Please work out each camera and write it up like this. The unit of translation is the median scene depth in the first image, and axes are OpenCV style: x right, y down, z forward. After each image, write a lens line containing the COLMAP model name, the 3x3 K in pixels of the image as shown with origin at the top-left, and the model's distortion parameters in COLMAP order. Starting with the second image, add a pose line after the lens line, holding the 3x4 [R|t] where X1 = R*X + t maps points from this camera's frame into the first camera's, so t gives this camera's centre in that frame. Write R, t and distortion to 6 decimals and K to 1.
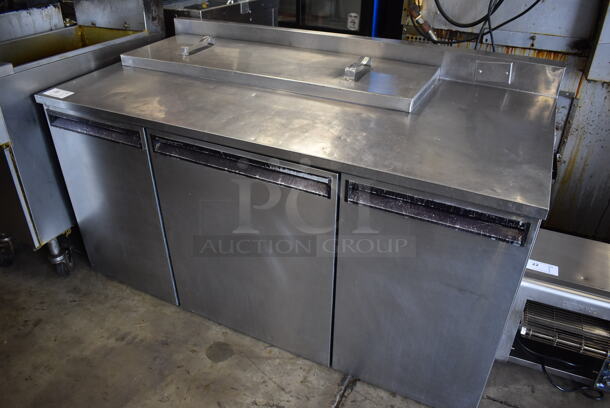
lens RADIAL K [[489.1, 0, 305.0], [0, 489.1, 204.0], [0, 0, 1]] dist [-0.097867, 0.004969]
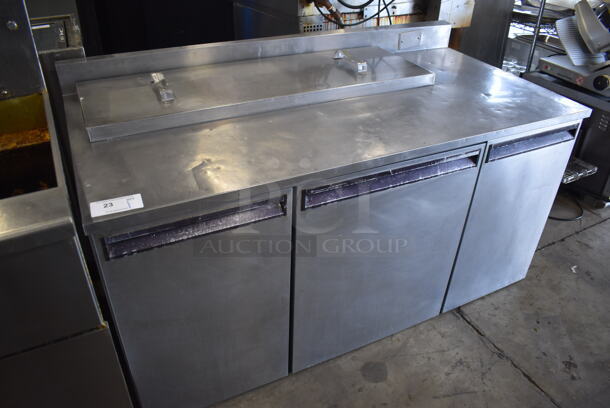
lens RADIAL K [[489.1, 0, 305.0], [0, 489.1, 204.0], [0, 0, 1]] dist [-0.097867, 0.004969]
pose [[0.590126, -0.429430, 0.683623, -0.828949], [0.400471, 0.890974, 0.213981, -0.278102], [-0.700981, 0.147496, 0.697762, 0.388207]]
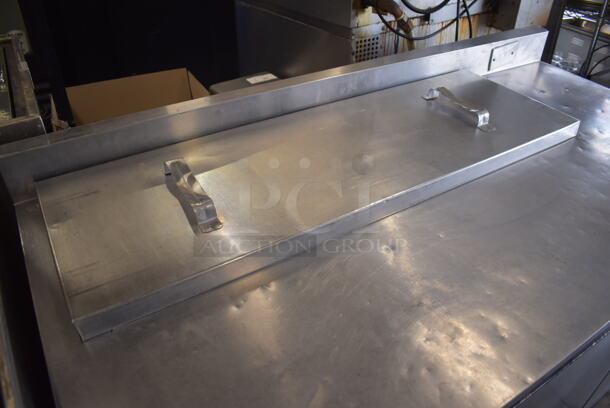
lens RADIAL K [[489.1, 0, 305.0], [0, 489.1, 204.0], [0, 0, 1]] dist [-0.097867, 0.004969]
pose [[0.511329, -0.504638, 0.695617, -0.570465], [0.437613, 0.849527, 0.294616, -0.486347], [-0.739620, 0.153766, 0.655224, 0.760889]]
